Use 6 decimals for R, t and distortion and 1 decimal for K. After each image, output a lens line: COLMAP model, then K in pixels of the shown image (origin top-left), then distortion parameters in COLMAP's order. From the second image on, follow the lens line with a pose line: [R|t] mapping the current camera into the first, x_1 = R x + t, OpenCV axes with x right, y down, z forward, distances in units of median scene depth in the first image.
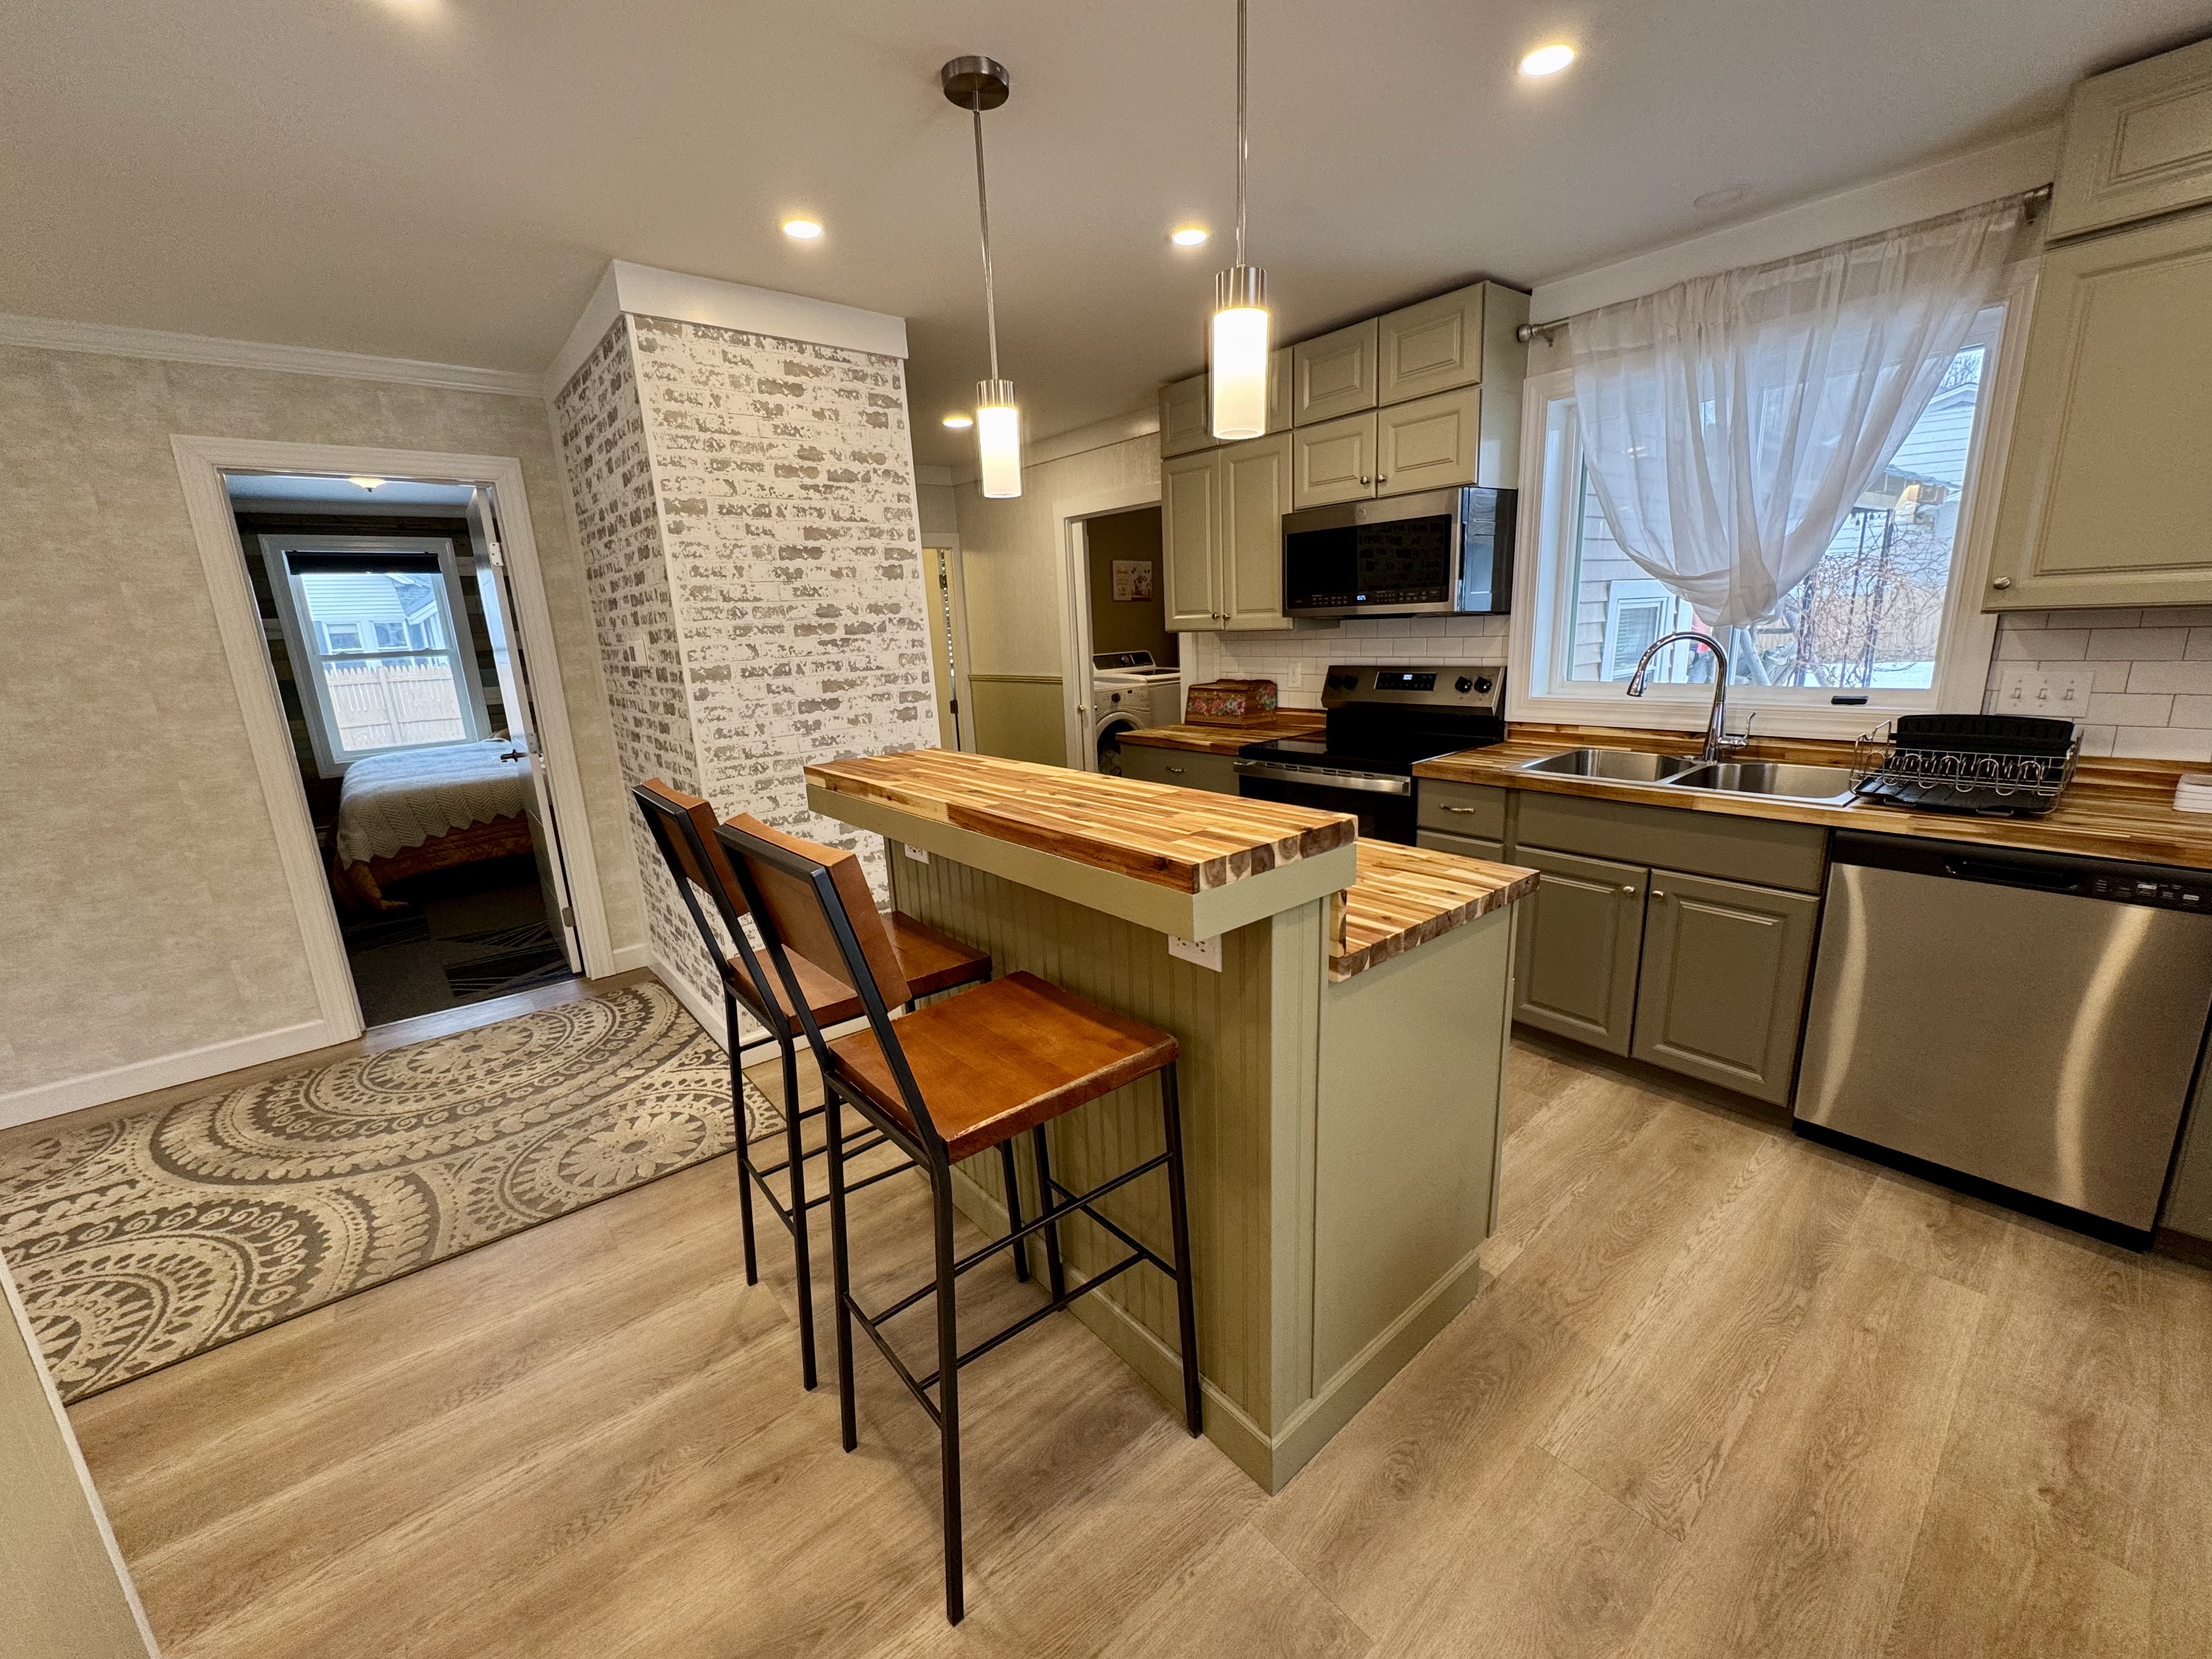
lens RADIAL K [[877.6, 0, 1108.8], [0, 877.6, 826.0], [0, 0, 1]] dist [-0.004036, 0.000733]
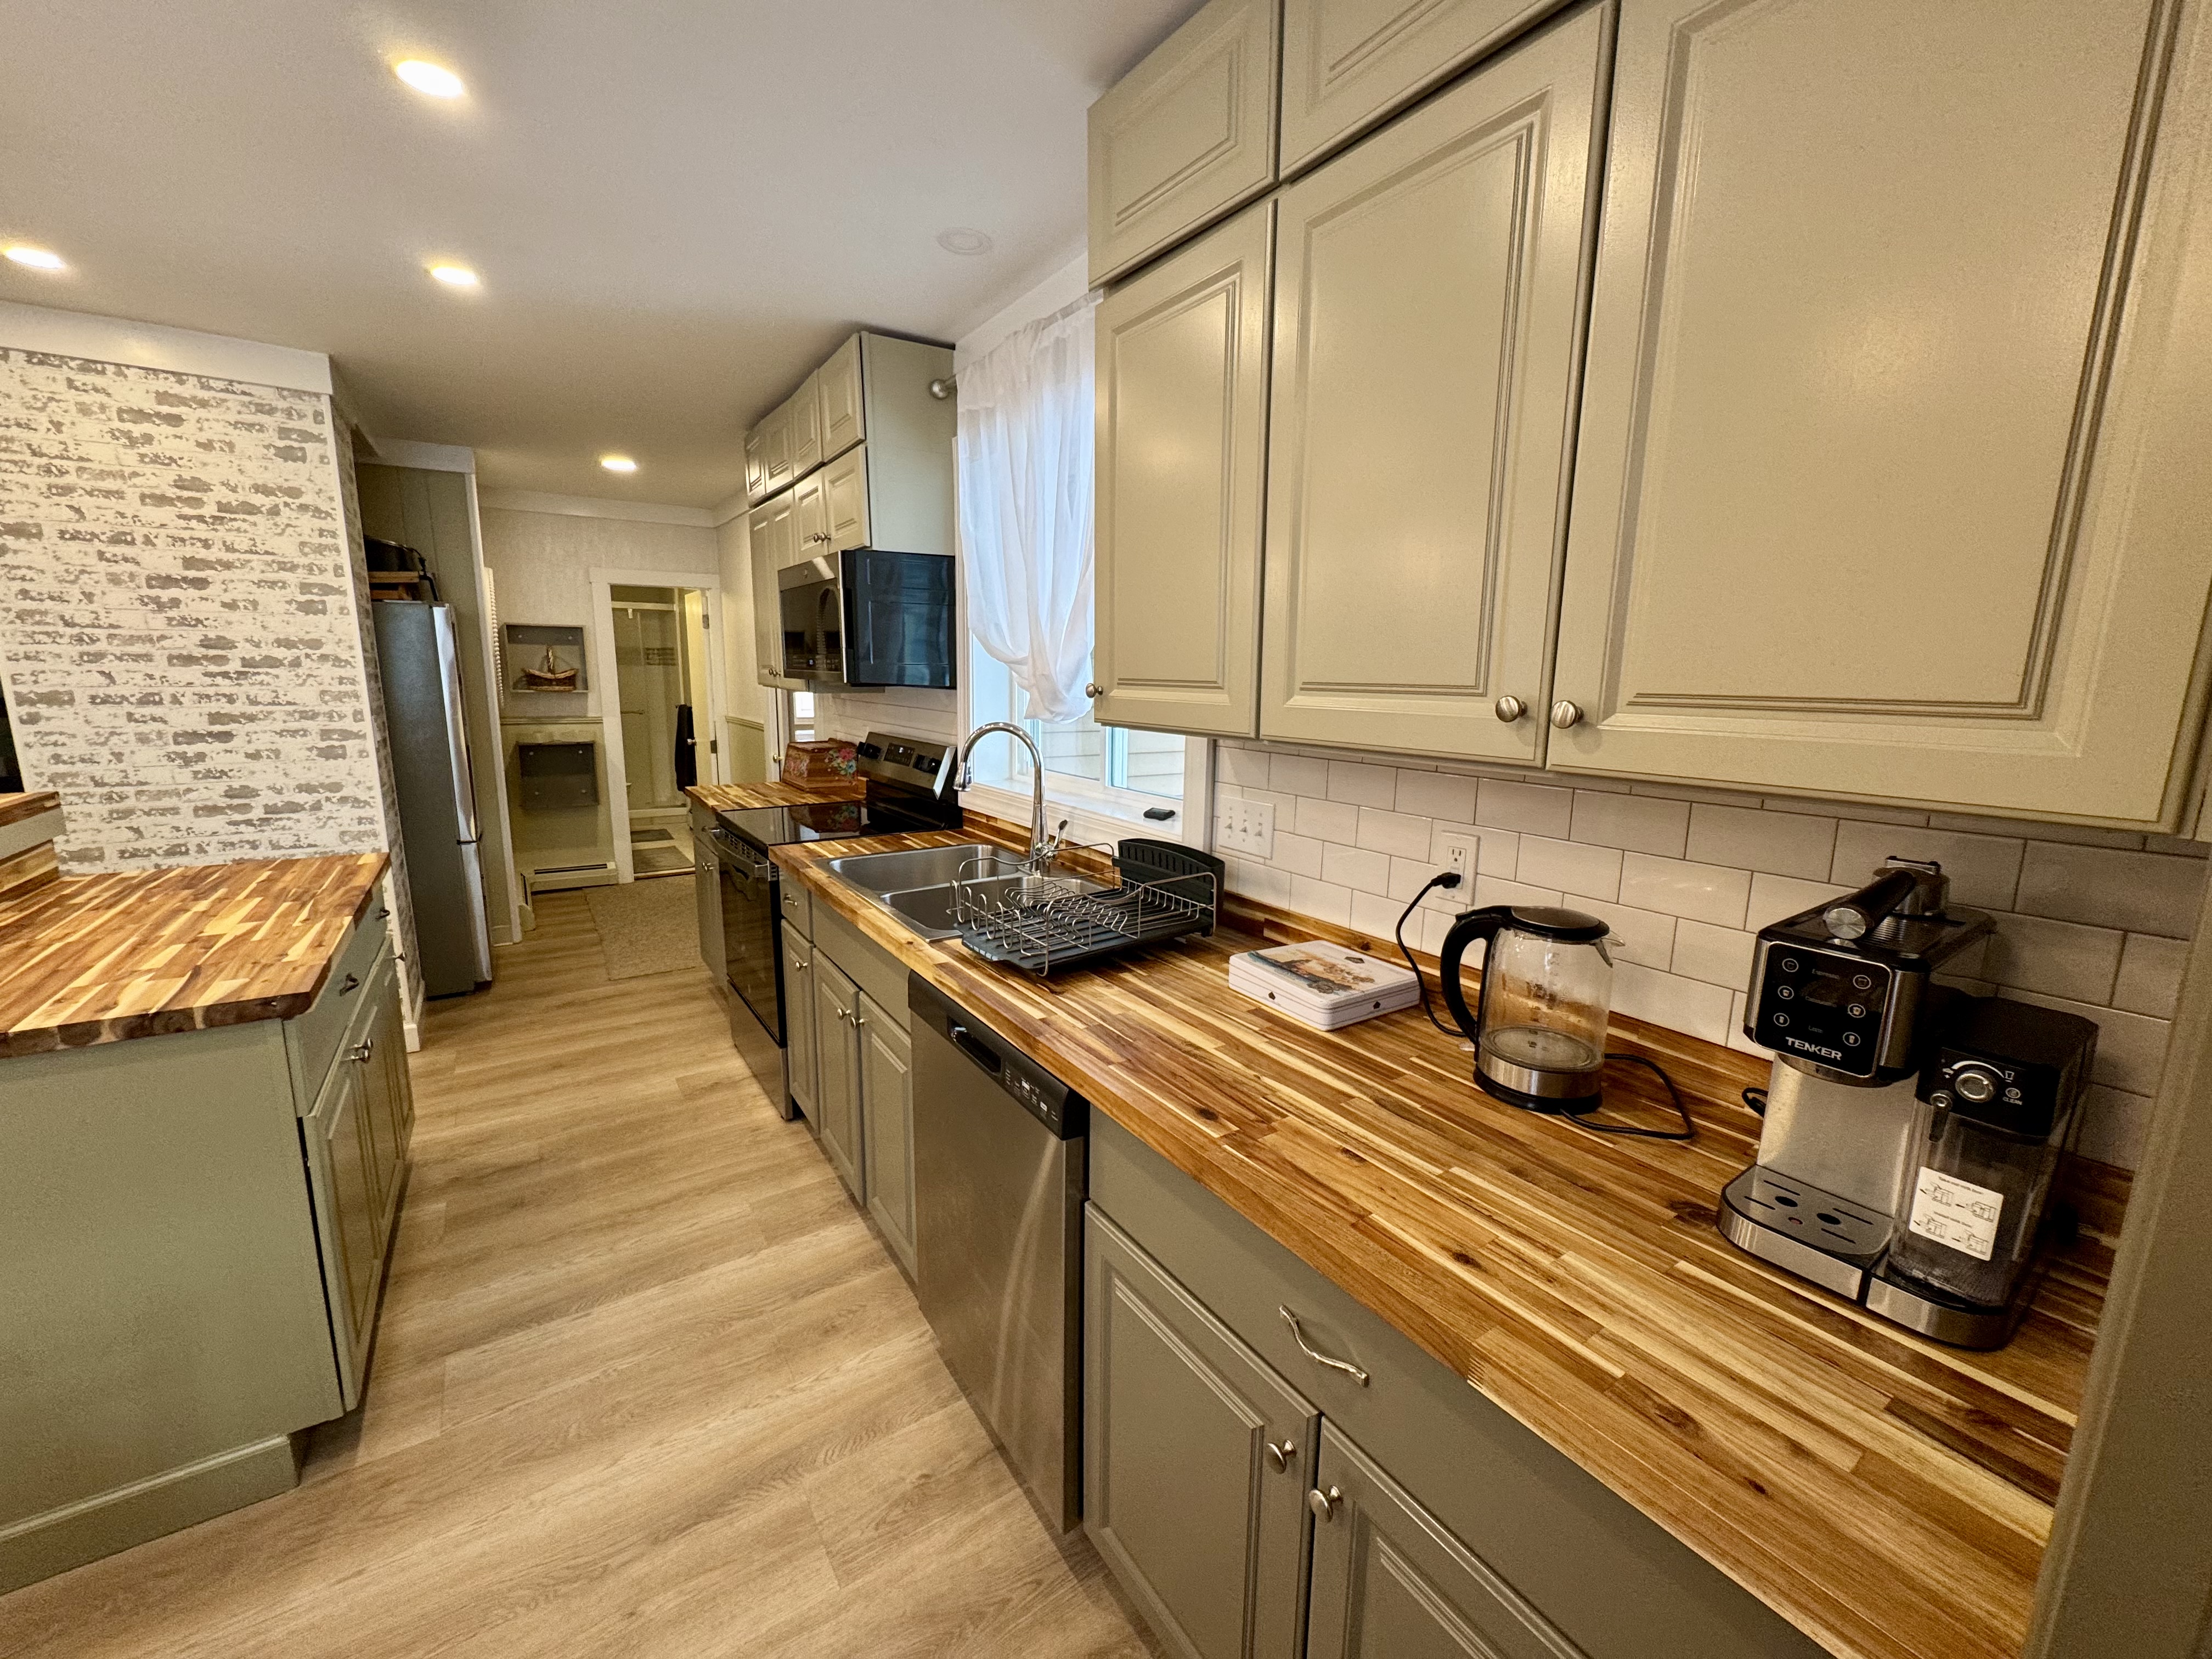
lens RADIAL K [[877.6, 0, 1111.7], [0, 877.6, 827.5], [0, 0, 1]] dist [-0.004036, 0.000733]
pose [[0.992916, 0.078571, -0.089132, 0.806122], [-0.082946, 0.995469, -0.046492, -0.080308], [0.085075, 0.053556, 0.994934, 0.130349]]
